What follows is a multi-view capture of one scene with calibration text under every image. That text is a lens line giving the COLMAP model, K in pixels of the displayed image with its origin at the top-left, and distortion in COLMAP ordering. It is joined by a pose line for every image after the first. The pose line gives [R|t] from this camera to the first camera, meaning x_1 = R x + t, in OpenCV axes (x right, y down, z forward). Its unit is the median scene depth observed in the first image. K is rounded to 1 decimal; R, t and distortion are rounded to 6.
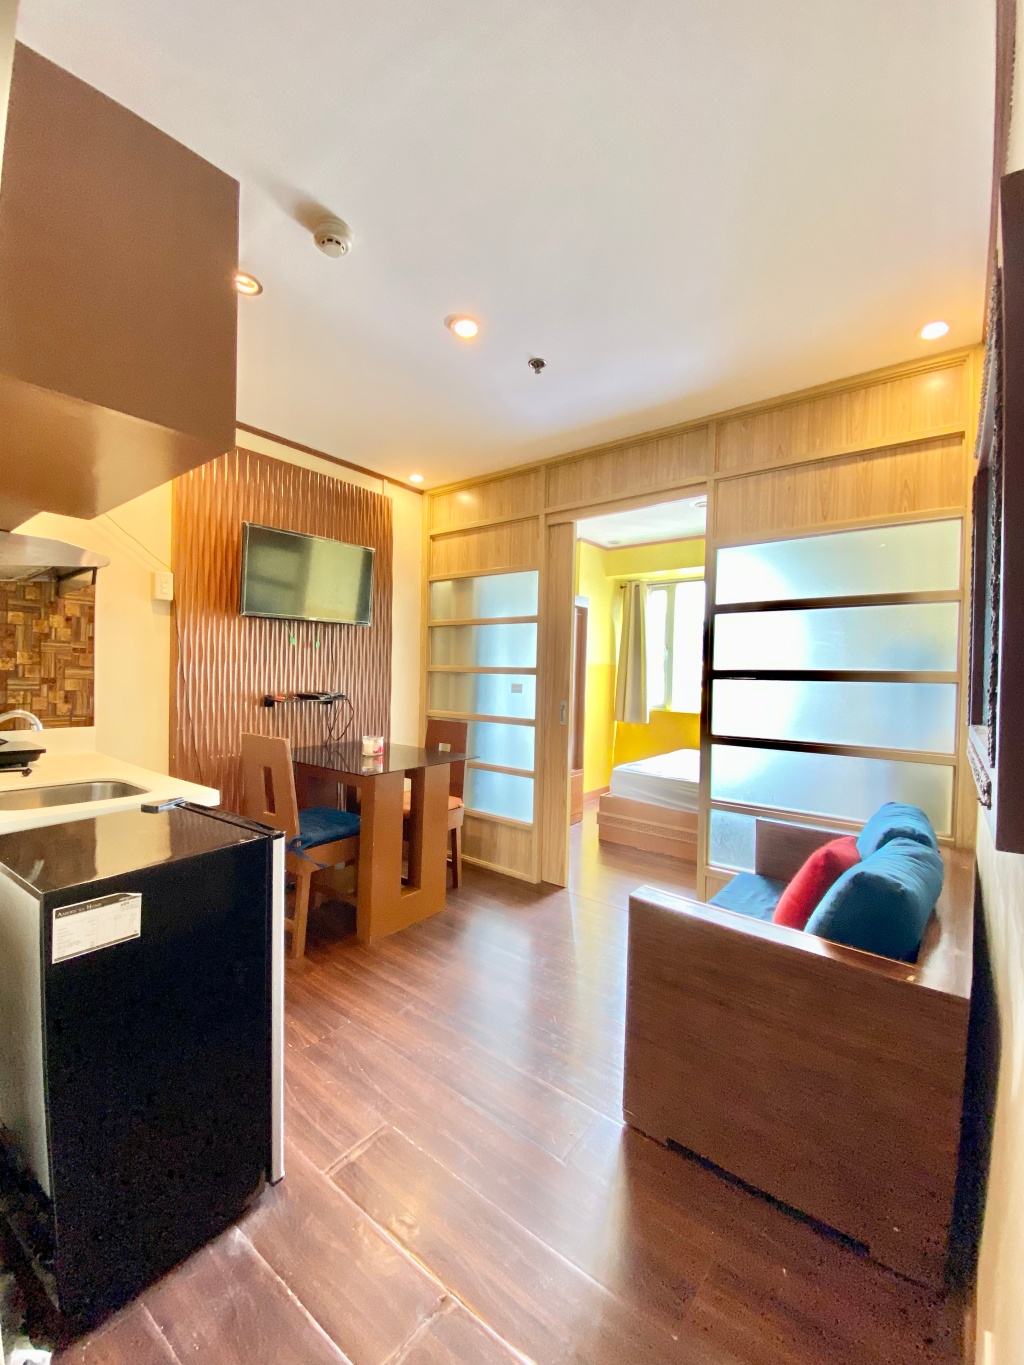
lens RADIAL K [[552.4, 0, 512.0], [0, 552.4, 682.5], [0, 0, 1]] dist [0.019518, -0.019165]
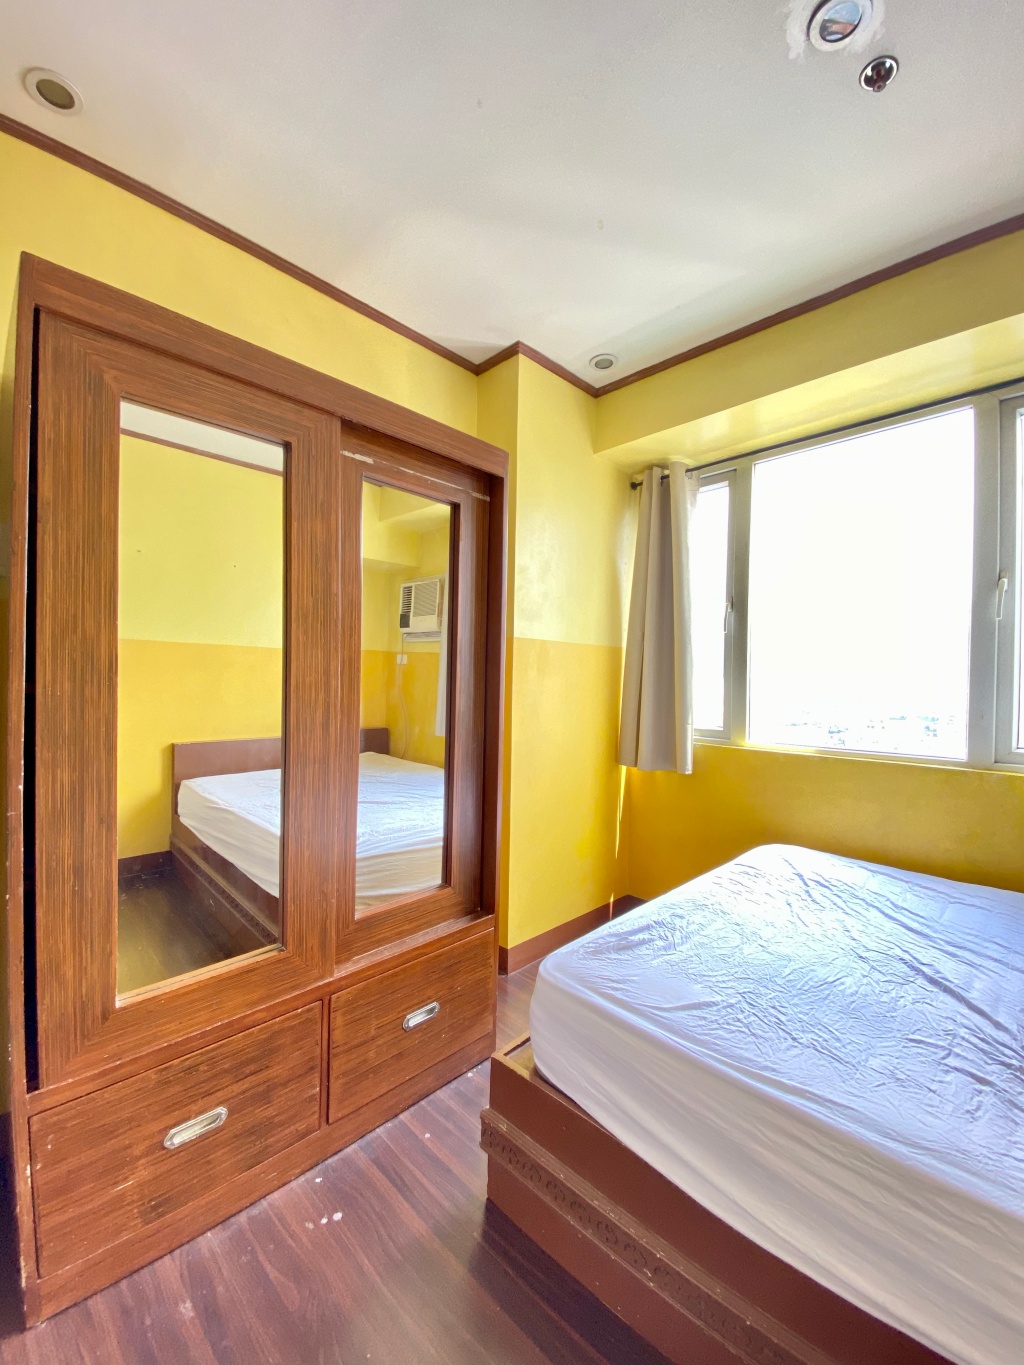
lens RADIAL K [[552.4, 0, 512.0], [0, 552.4, 682.5], [0, 0, 1]] dist [0.019518, -0.019165]
pose [[0.994270, -0.004715, -0.106791, 0.146647], [0.003215, 0.999894, -0.014209, 0.005391], [0.106846, 0.013784, 0.994180, 0.520690]]
